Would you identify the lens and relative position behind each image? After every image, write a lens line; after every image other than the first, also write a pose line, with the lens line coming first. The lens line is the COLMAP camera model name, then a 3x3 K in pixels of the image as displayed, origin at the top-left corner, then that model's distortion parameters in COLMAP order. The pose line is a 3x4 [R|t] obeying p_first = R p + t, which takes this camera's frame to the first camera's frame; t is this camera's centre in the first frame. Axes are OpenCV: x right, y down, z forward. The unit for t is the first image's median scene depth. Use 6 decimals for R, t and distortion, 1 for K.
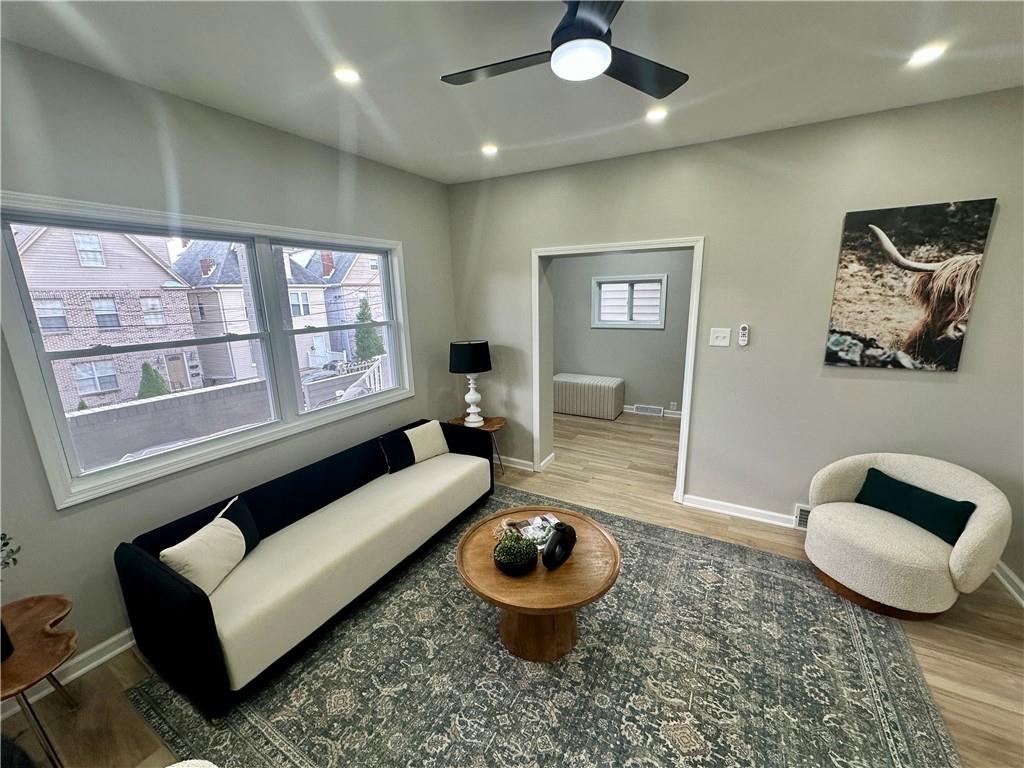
lens RADIAL K [[405.1, 0, 510.6], [0, 405.1, 384.6], [0, 0, 1]] dist [-0.002978, 0.000136]
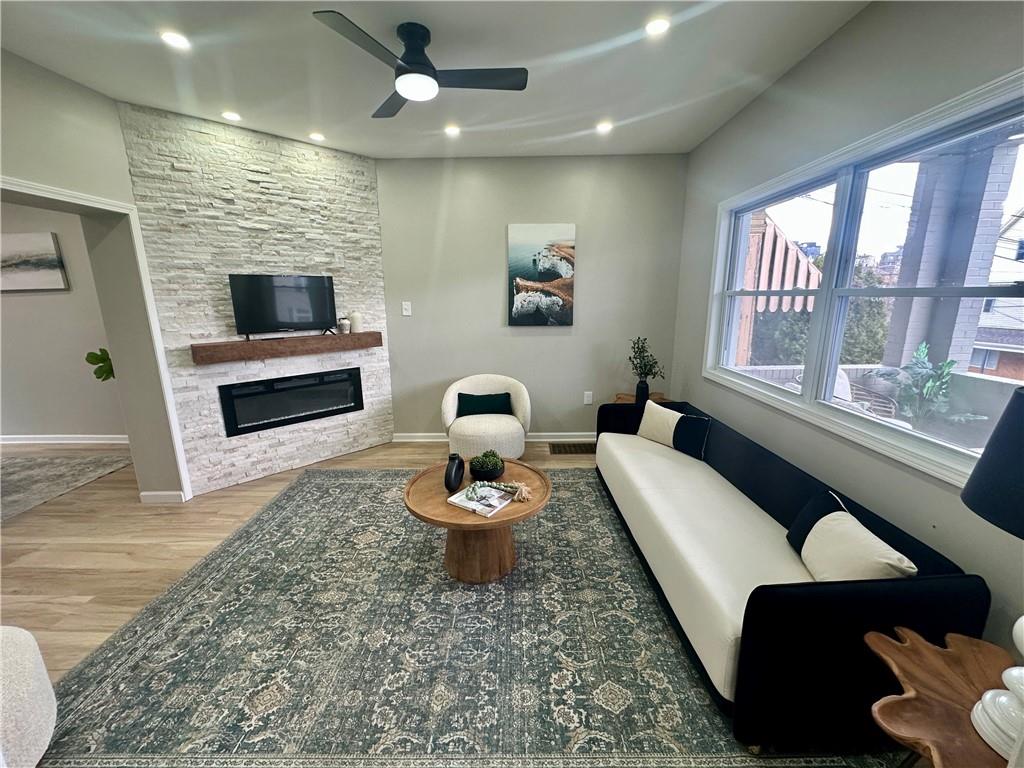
lens RADIAL K [[405.1, 0, 511.8], [0, 405.1, 383.5], [0, 0, 1]] dist [-0.002978, 0.000136]
pose [[-0.868531, 0.138737, -0.475821, 0.474390], [-0.077647, 0.910083, 0.407088, -0.307526], [0.489515, 0.390515, -0.779663, 1.794732]]
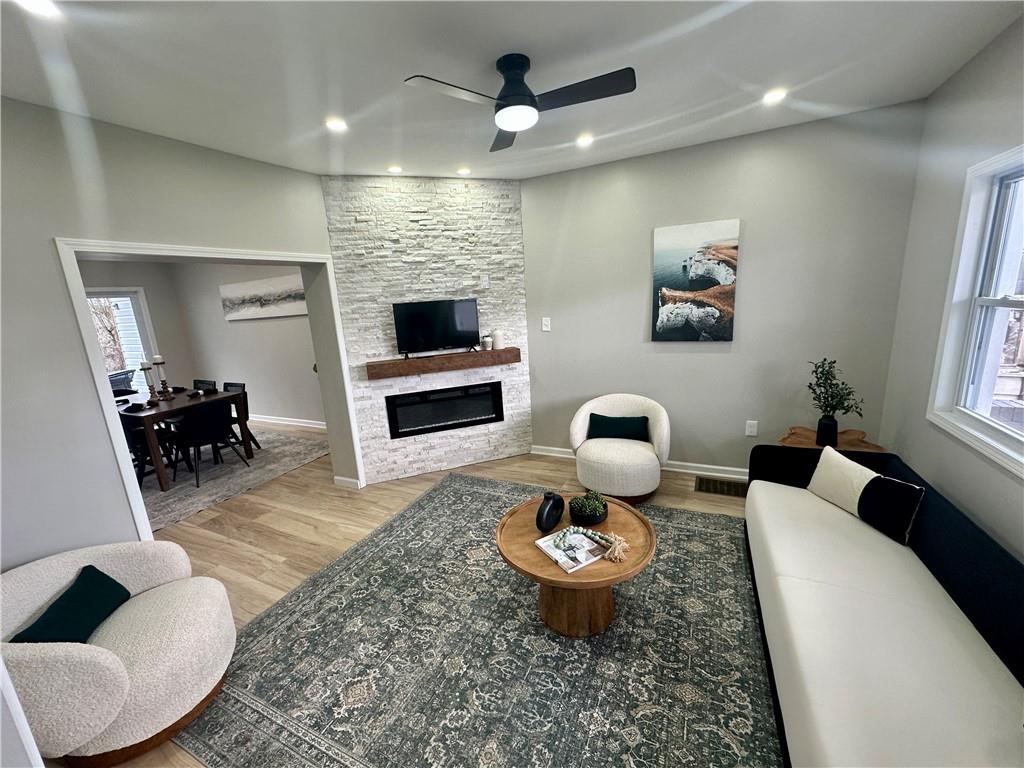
lens RADIAL K [[405.1, 0, 513.6], [0, 405.1, 383.6], [0, 0, 1]] dist [-0.002978, 0.000136]
pose [[-0.992709, 0.102694, -0.063105, 0.244303], [0.066642, 0.903876, 0.422572, -0.380433], [0.100435, 0.415286, -0.904130, 1.759367]]
